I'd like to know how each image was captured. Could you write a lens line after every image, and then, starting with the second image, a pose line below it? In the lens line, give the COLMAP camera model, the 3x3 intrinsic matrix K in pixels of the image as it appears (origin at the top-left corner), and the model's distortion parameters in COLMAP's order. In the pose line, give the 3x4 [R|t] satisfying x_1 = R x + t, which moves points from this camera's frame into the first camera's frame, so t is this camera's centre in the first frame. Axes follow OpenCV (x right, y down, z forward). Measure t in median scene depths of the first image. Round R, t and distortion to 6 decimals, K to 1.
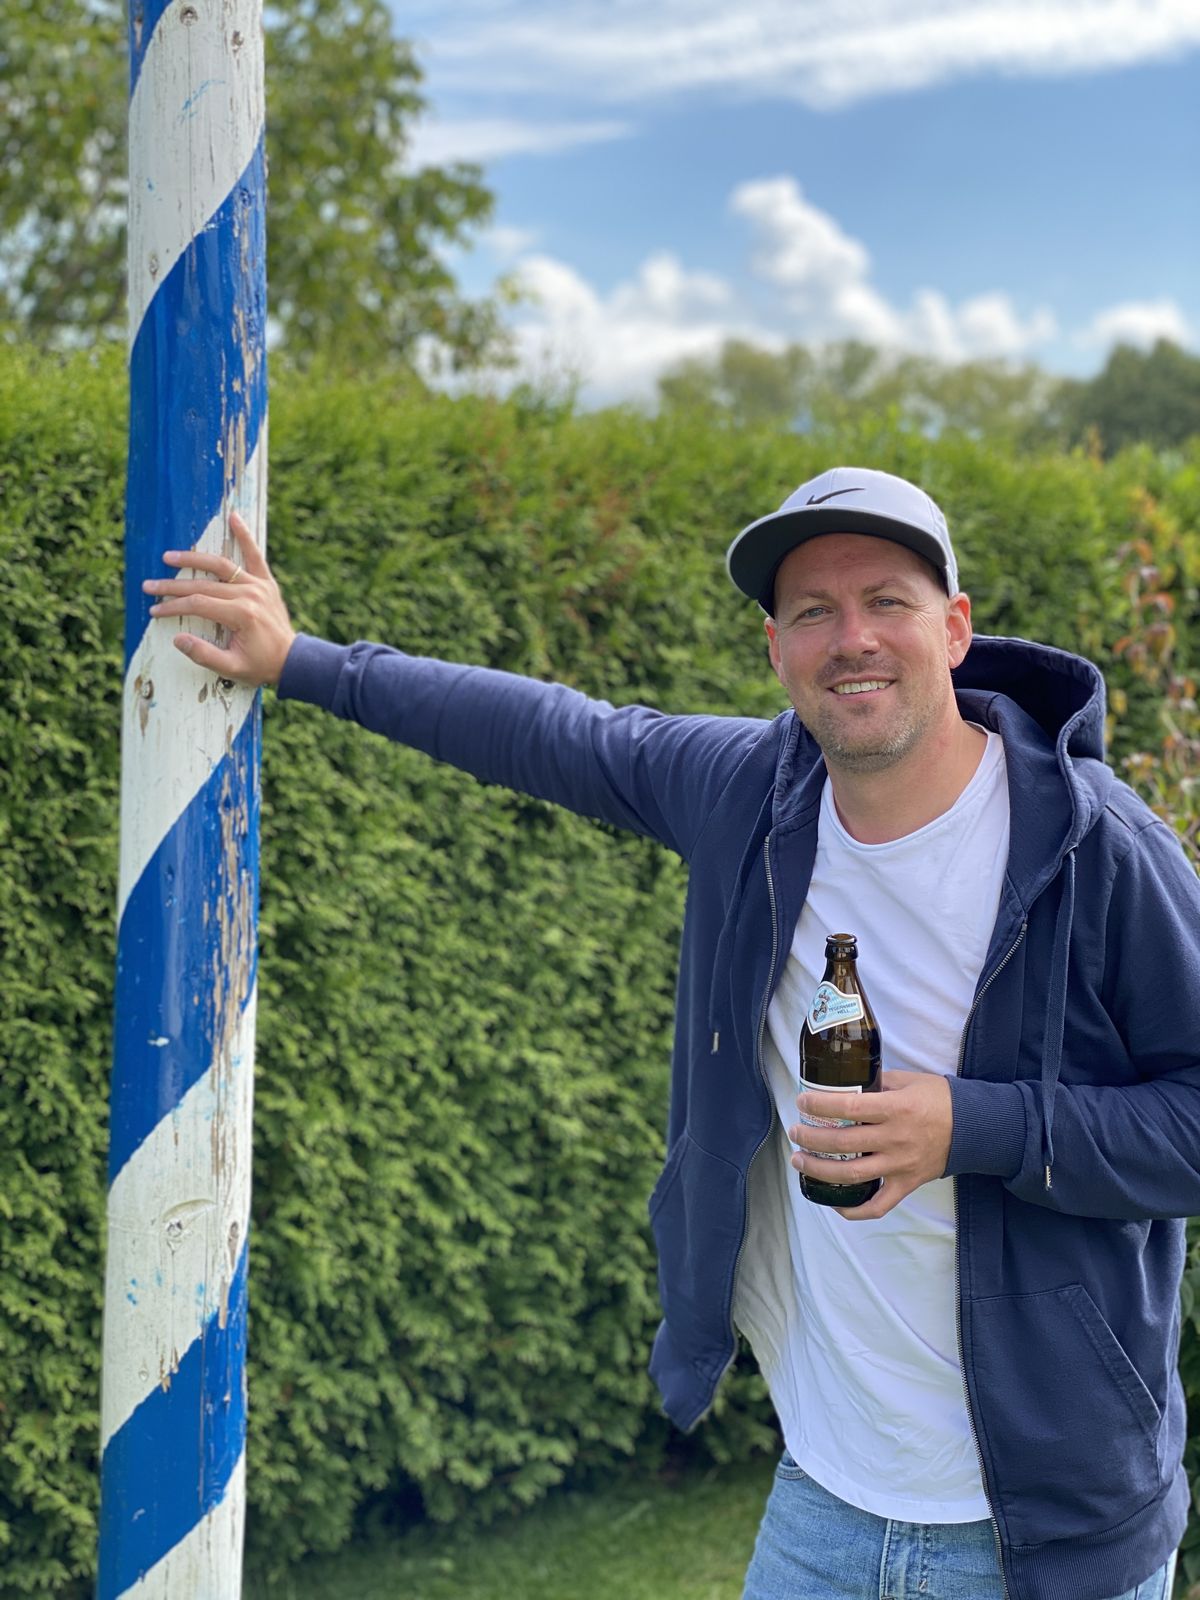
lens RADIAL K [[2424.7, 0, 600.0], [0, 2424.7, 800.0], [0, 0, 1]] dist [0.167637, -0.492506]
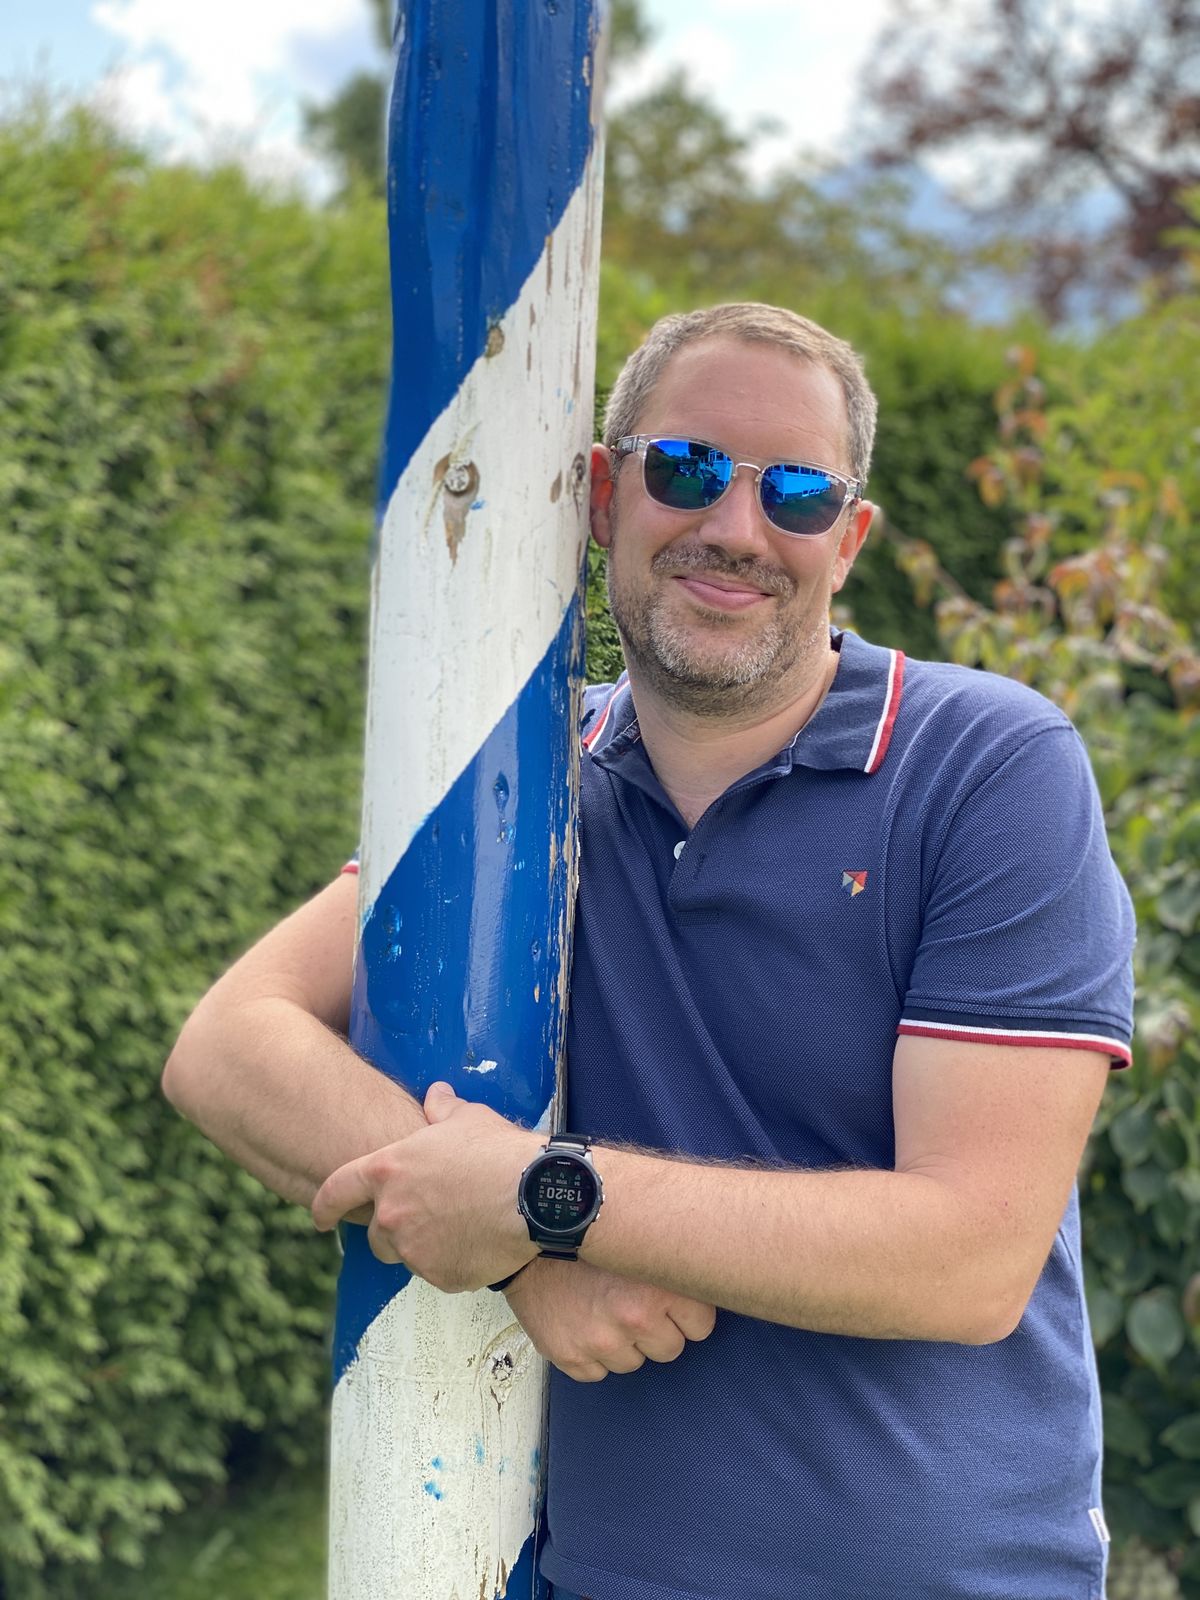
lens RADIAL K [[2424.7, 0, 600.0], [0, 2424.7, 800.0], [0, 0, 1]] dist [0.167637, -0.492506]
pose [[0.902047, -0.035025, 0.430215, -0.234833], [0.011030, 0.998247, 0.058144, -0.000852], [-0.431497, -0.047703, 0.900852, 0.255570]]
